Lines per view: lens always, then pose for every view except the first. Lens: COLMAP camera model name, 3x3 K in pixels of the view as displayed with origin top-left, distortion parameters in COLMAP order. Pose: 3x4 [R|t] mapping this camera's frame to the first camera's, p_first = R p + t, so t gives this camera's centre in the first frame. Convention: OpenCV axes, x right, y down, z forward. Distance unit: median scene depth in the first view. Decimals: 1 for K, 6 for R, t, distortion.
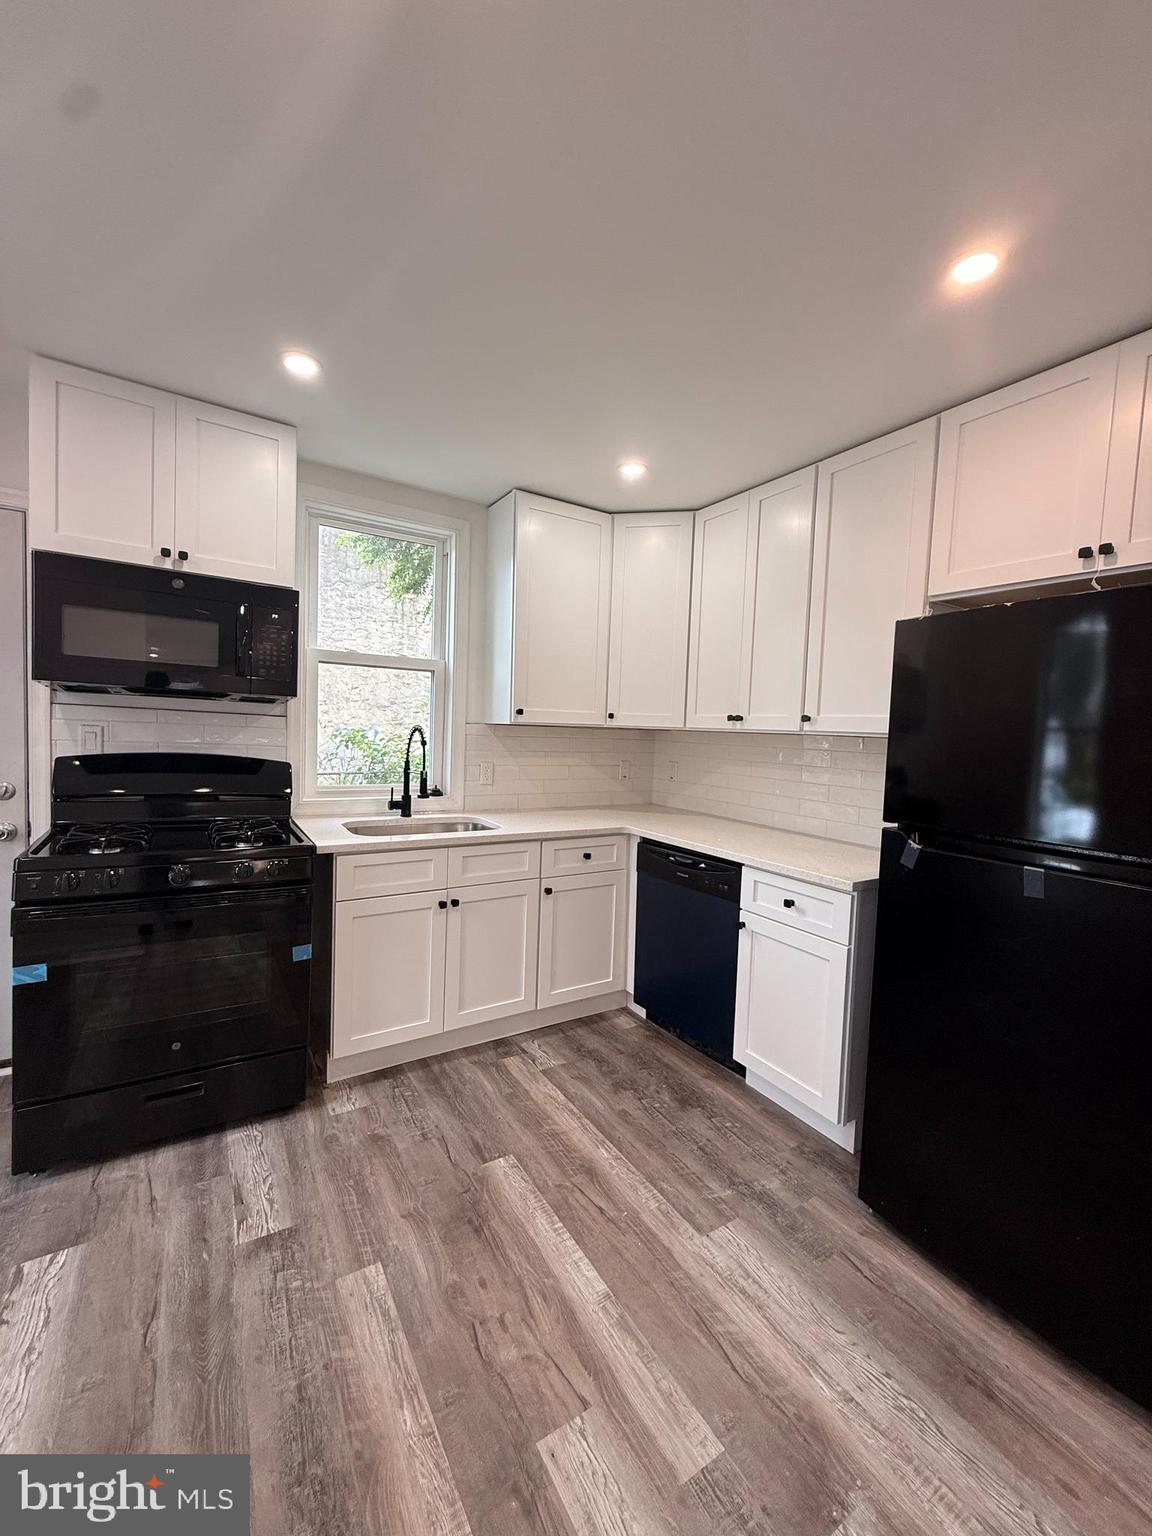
lens RADIAL K [[615.8, 0, 556.3], [0, 615.8, 760.1], [0, 0, 1]] dist [0.000229, 0.000862]
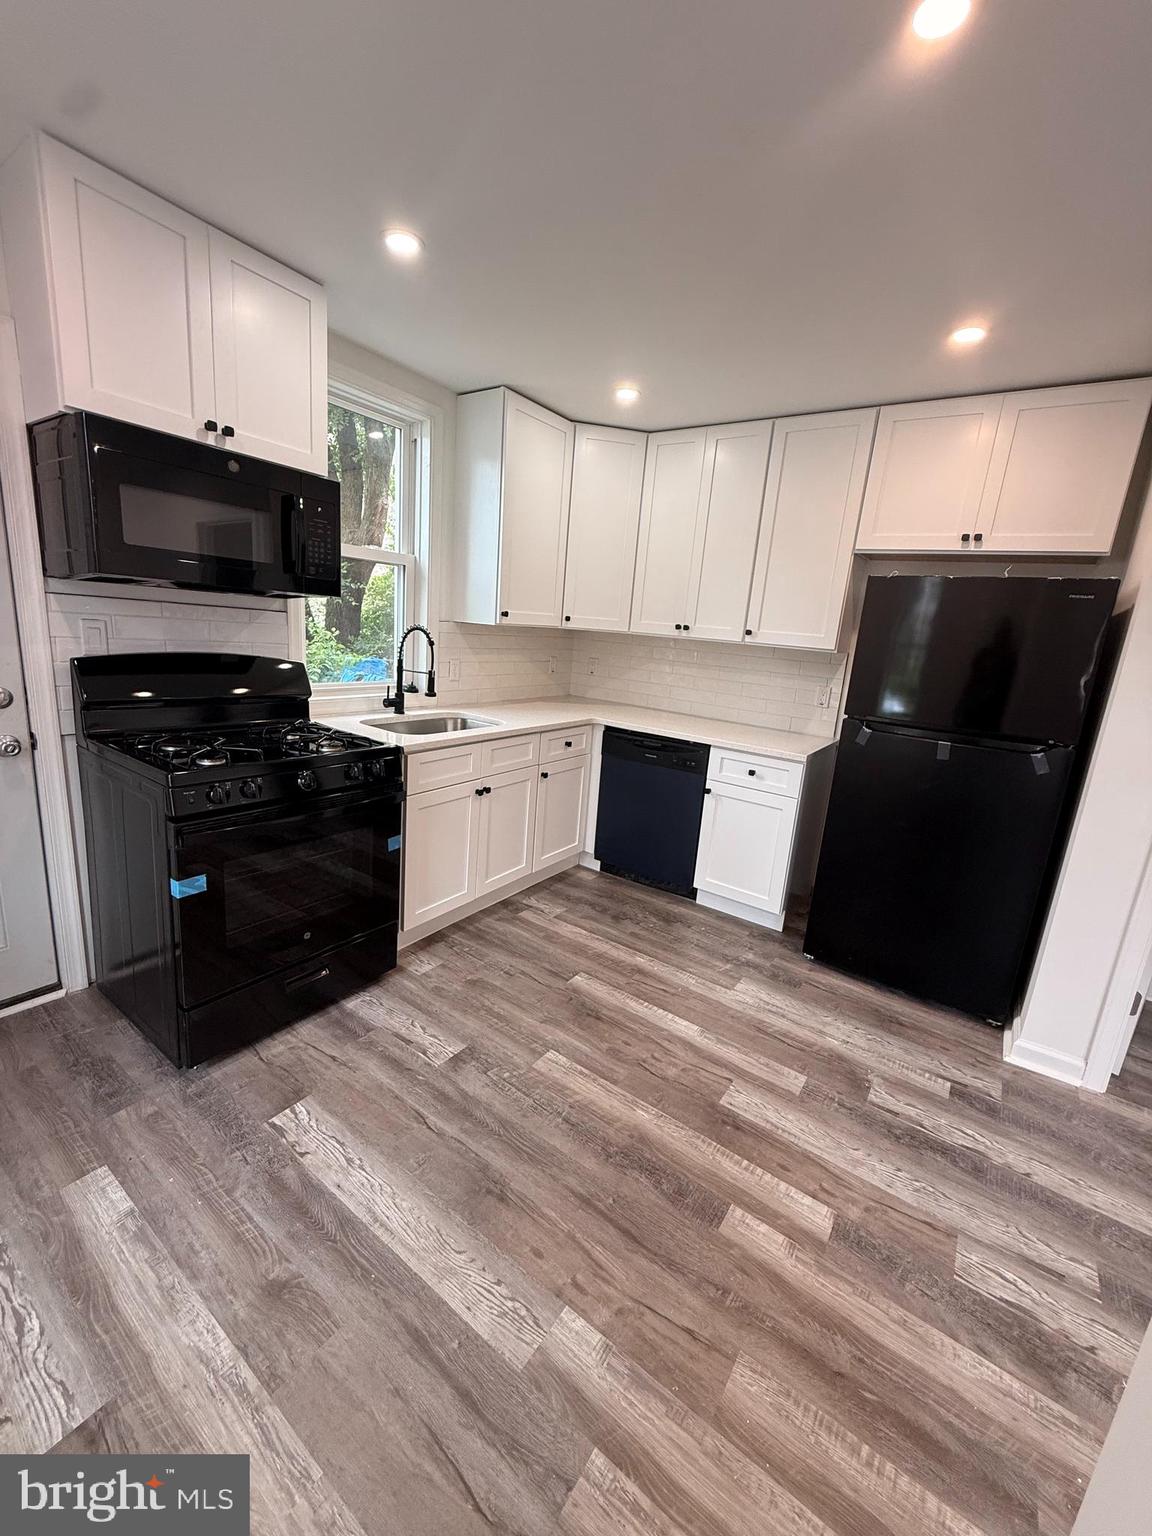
lens RADIAL K [[615.8, 0, 571.1], [0, 615.8, 761.7], [0, 0, 1]] dist [0.000229, 0.000862]
pose [[0.921677, -0.052795, 0.384348, -0.512104], [-0.023222, 0.981413, 0.190497, -0.044145], [-0.387261, -0.184502, 0.903320, -0.083866]]
